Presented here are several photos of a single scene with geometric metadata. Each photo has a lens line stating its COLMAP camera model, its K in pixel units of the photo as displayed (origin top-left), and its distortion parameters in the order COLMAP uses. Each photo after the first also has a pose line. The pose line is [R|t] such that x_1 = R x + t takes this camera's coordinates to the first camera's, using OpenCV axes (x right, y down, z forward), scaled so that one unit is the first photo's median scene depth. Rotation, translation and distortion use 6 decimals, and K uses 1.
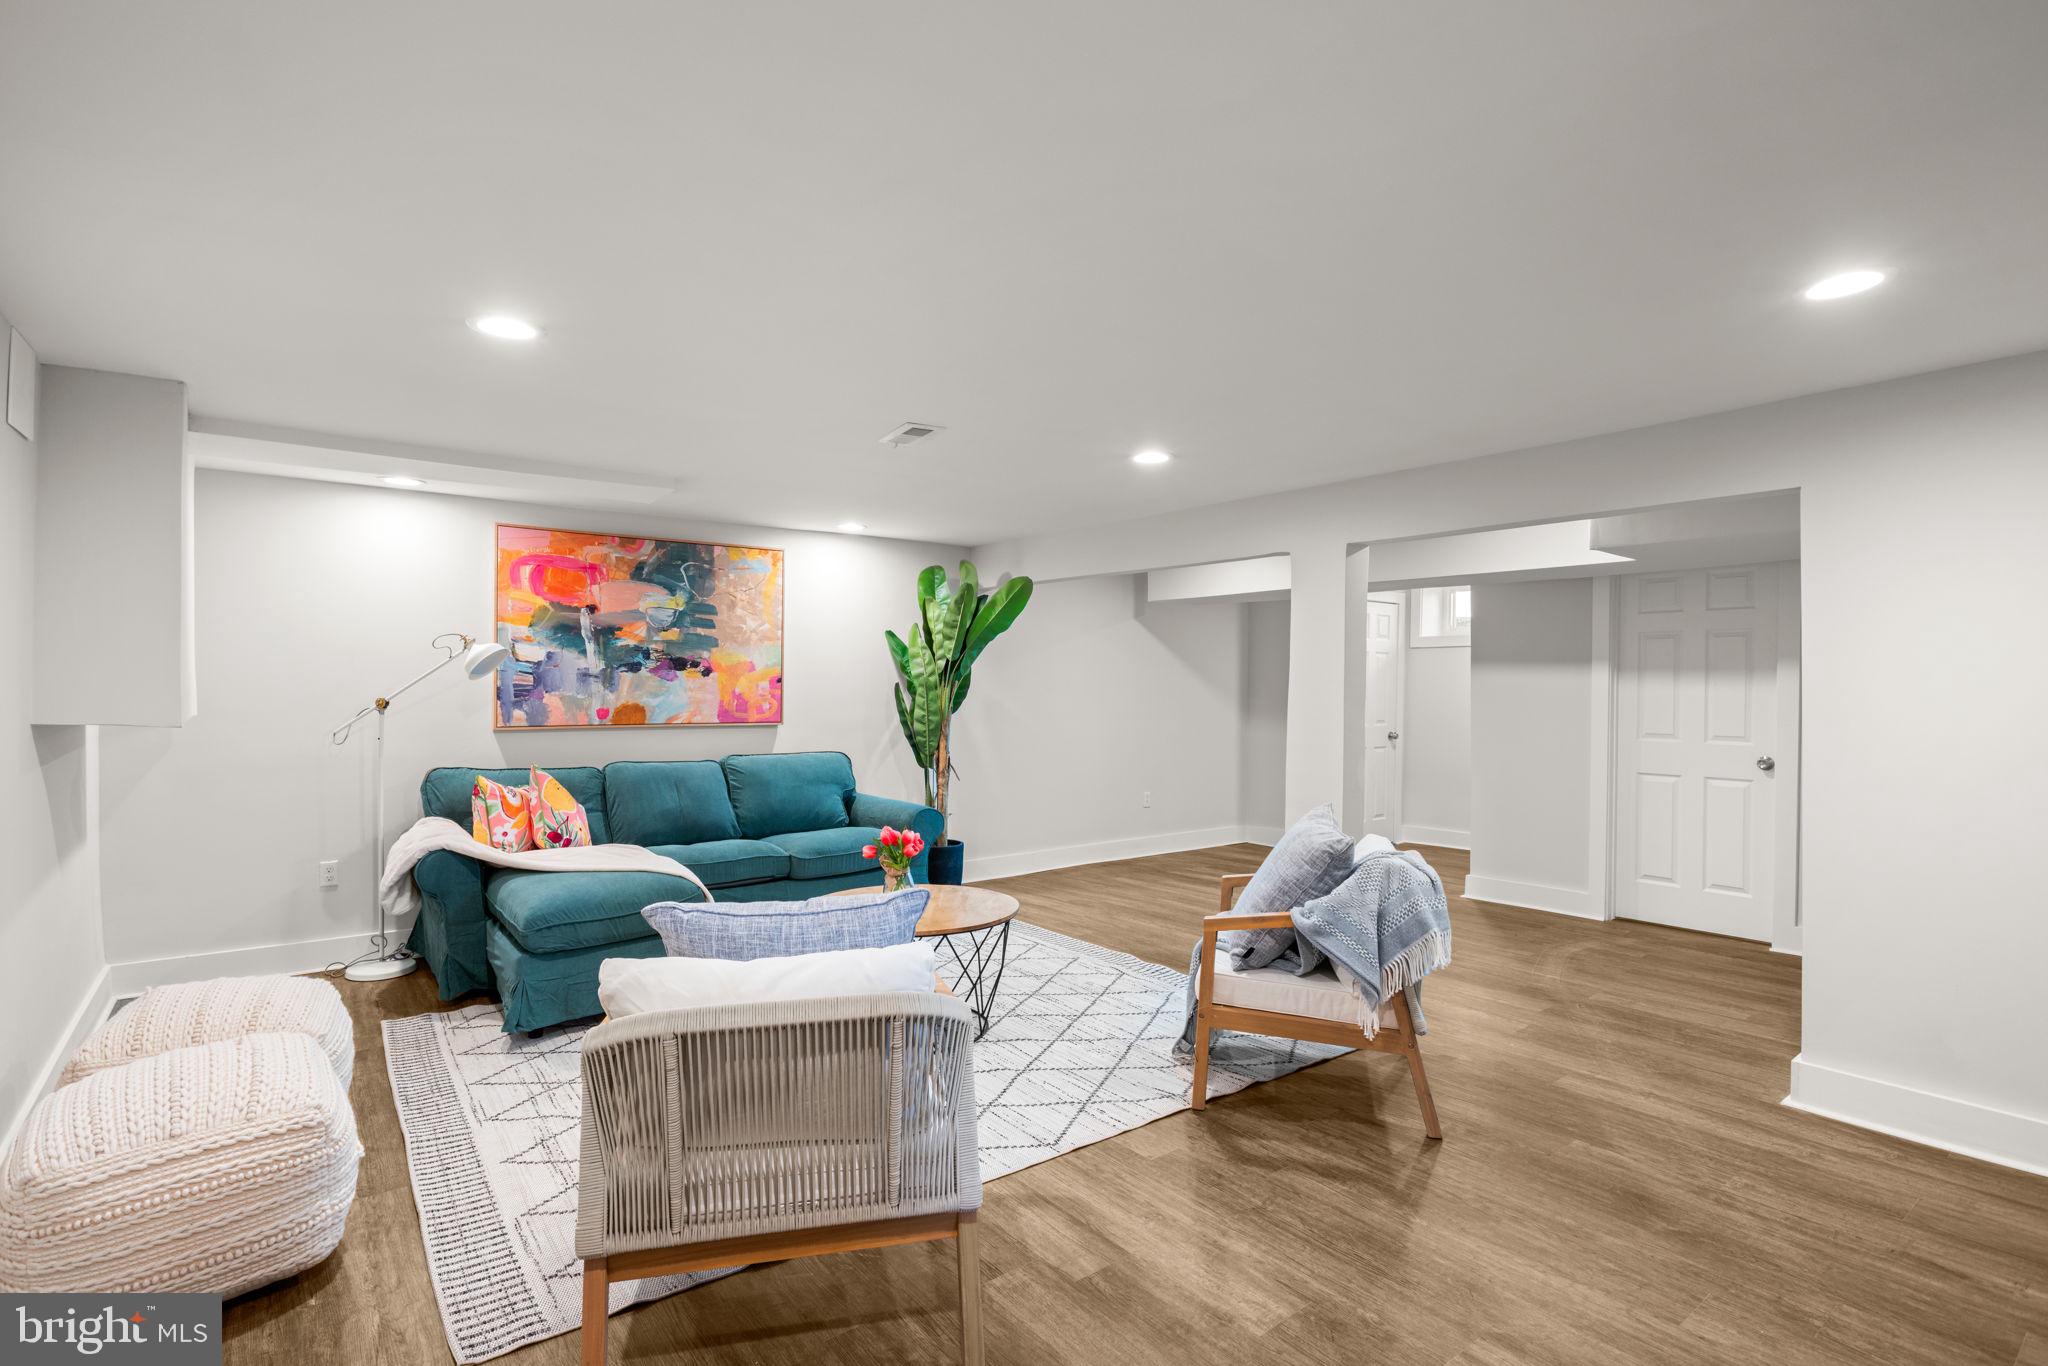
lens RADIAL K [[998.5, 0, 1021.2], [0, 998.5, 690.9], [0, 0, 1]] dist [-0.002556, 0.000902]
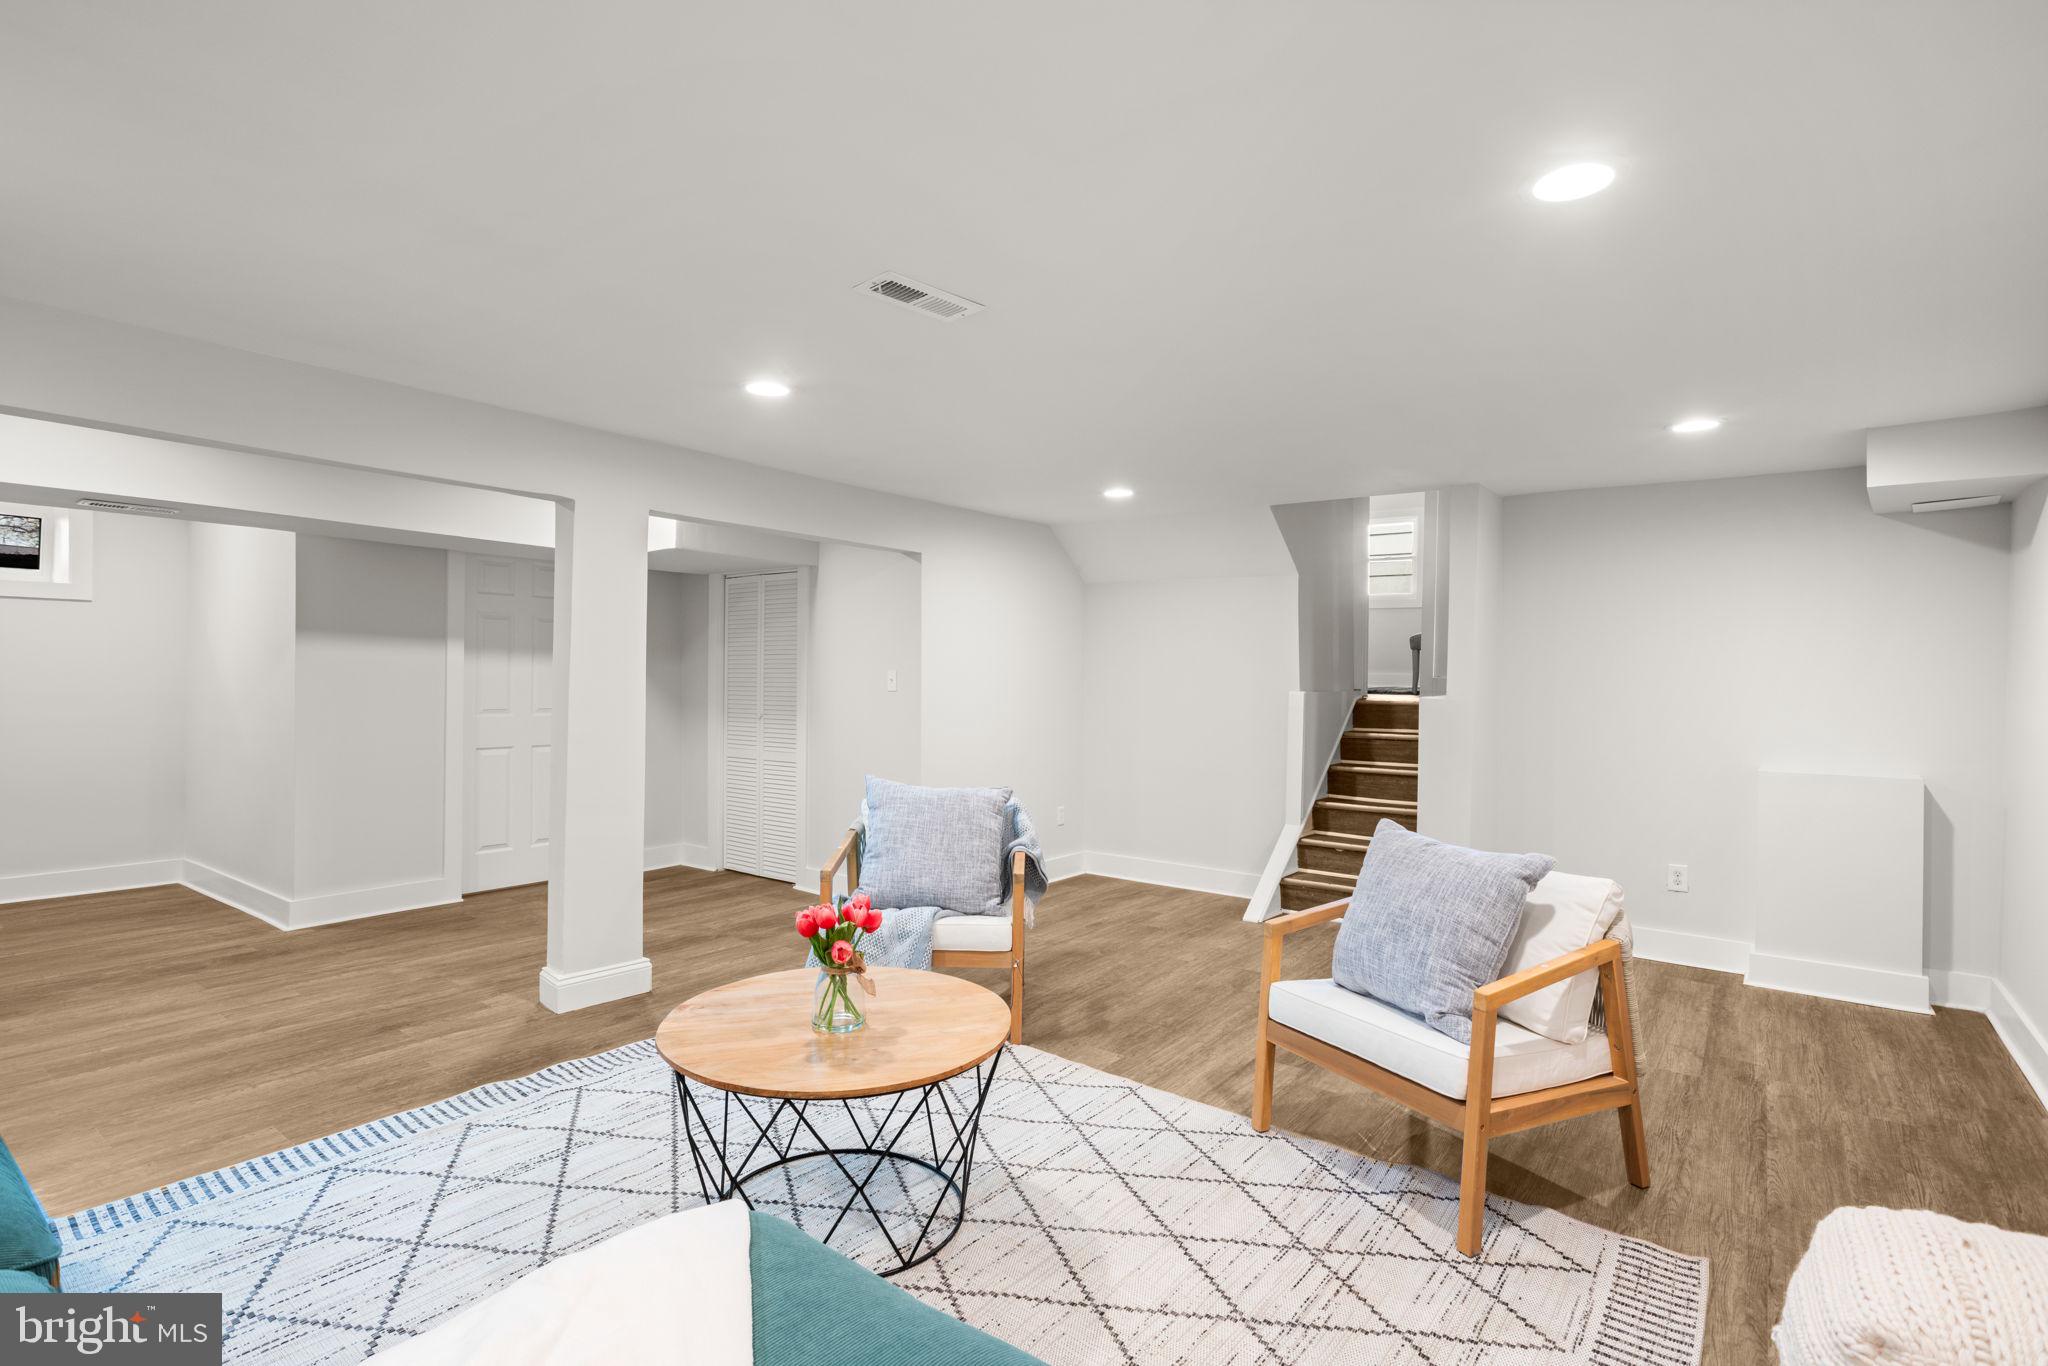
lens RADIAL K [[998.5, 0, 1021.2], [0, 998.5, 681.4], [0, 0, 1]] dist [-0.002556, 0.000902]
pose [[-0.278993, -0.007821, 0.960261, -1.153002], [-0.013438, 0.999901, 0.004240, 0.002813], [-0.960199, -0.011721, -0.279071, 1.668040]]
